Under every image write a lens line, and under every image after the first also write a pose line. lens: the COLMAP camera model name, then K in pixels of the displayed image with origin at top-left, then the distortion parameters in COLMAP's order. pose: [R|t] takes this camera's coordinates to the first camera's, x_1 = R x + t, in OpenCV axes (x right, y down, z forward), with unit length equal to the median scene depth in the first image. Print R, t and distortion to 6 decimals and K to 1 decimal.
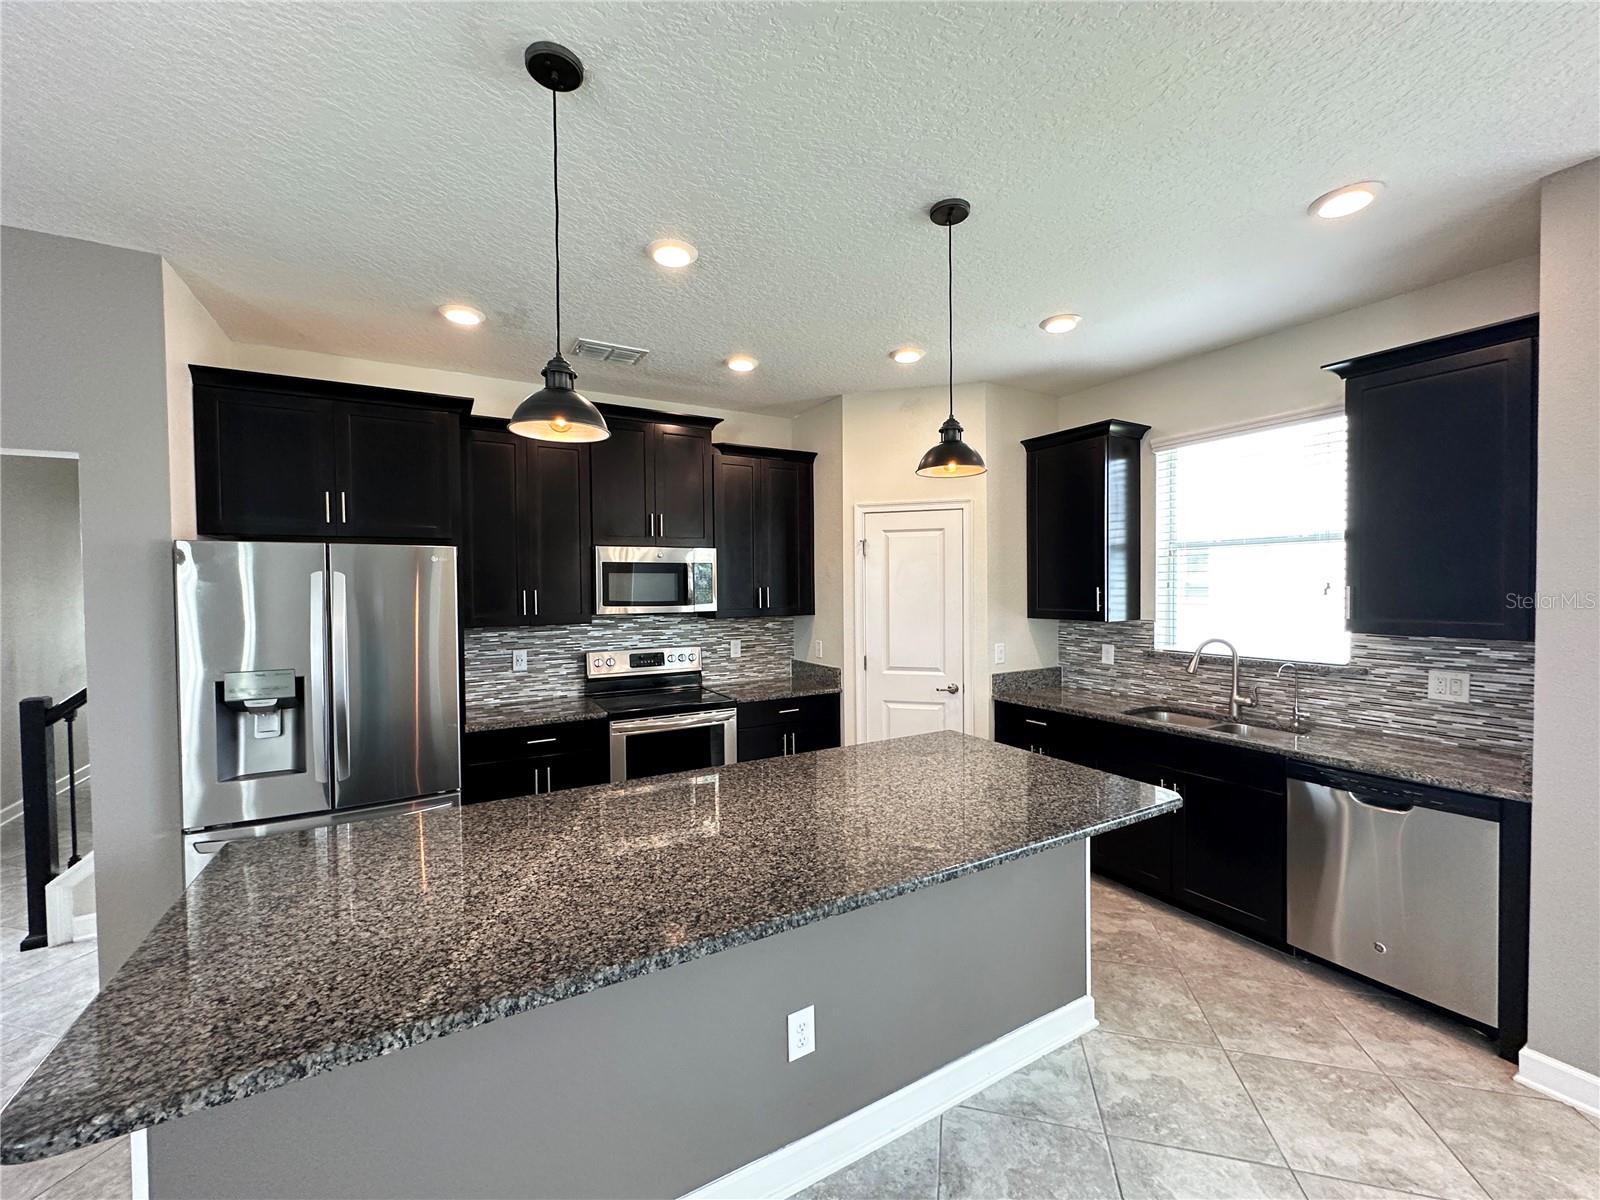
lens RADIAL K [[644.4, 0, 800.7], [0, 644.4, 599.5], [0, 0, 1]] dist [-0.002782, 0.000901]
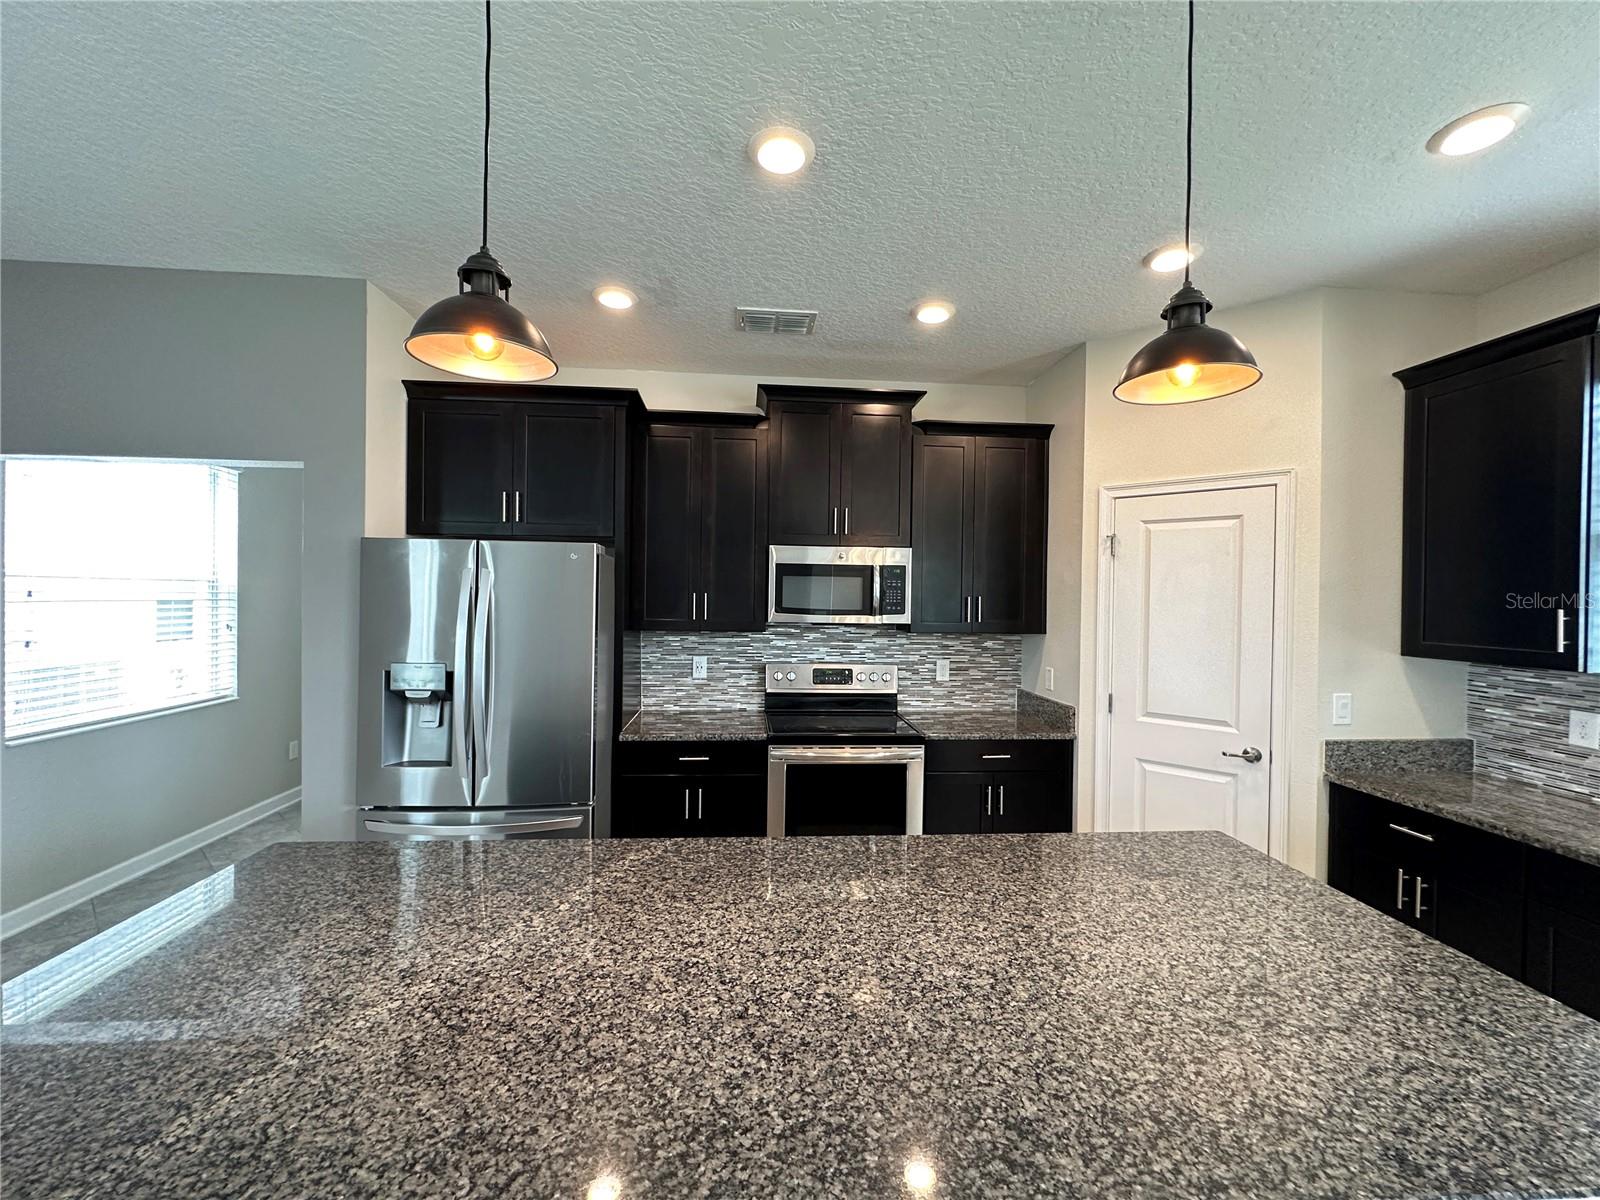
lens RADIAL K [[644.4, 0, 799.0], [0, 644.4, 599.3], [0, 0, 1]] dist [-0.002782, 0.000901]
pose [[0.904471, 0.024763, -0.425815, 0.095767], [-0.032087, 0.999435, -0.010035, -0.000442], [0.425326, 0.022740, 0.904754, 0.203333]]
